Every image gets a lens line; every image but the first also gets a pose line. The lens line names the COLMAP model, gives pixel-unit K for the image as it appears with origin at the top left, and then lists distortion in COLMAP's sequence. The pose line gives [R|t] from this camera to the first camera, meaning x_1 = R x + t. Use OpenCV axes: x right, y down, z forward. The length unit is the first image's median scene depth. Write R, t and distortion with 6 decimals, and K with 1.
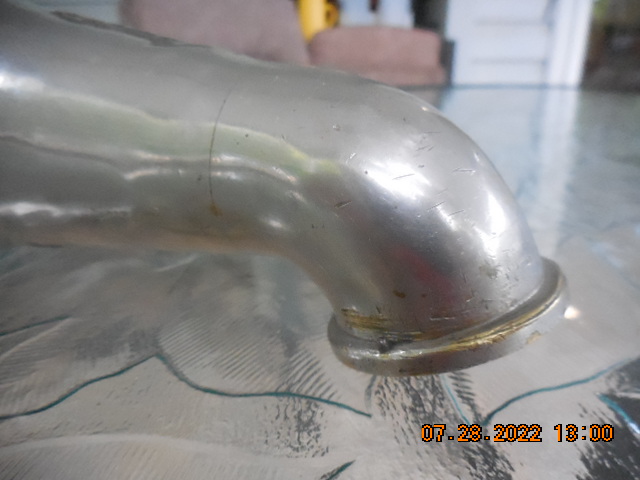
lens RADIAL K [[463.7, 0, 320.0], [0, 463.7, 240.0], [0, 0, 1]] dist [0.001507, 0.001955]
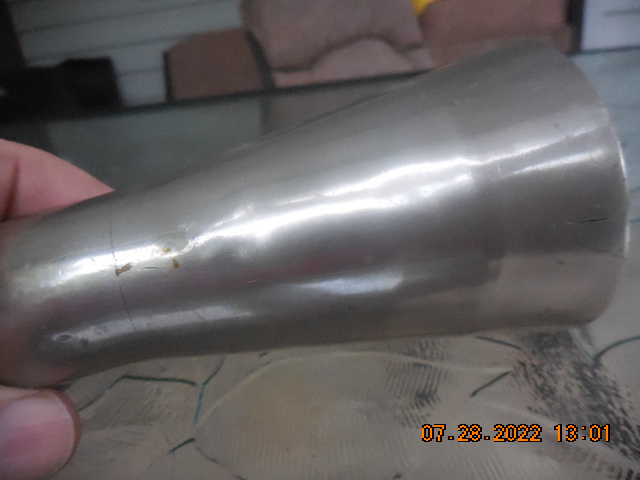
lens RADIAL K [[463.7, 0, 320.0], [0, 463.7, 240.0], [0, 0, 1]] dist [0.001507, 0.001955]
pose [[0.972074, -0.013630, -0.234277, -0.121640], [0.025041, 0.998637, 0.045803, -0.045960], [0.233333, -0.050390, 0.971090, -0.413624]]
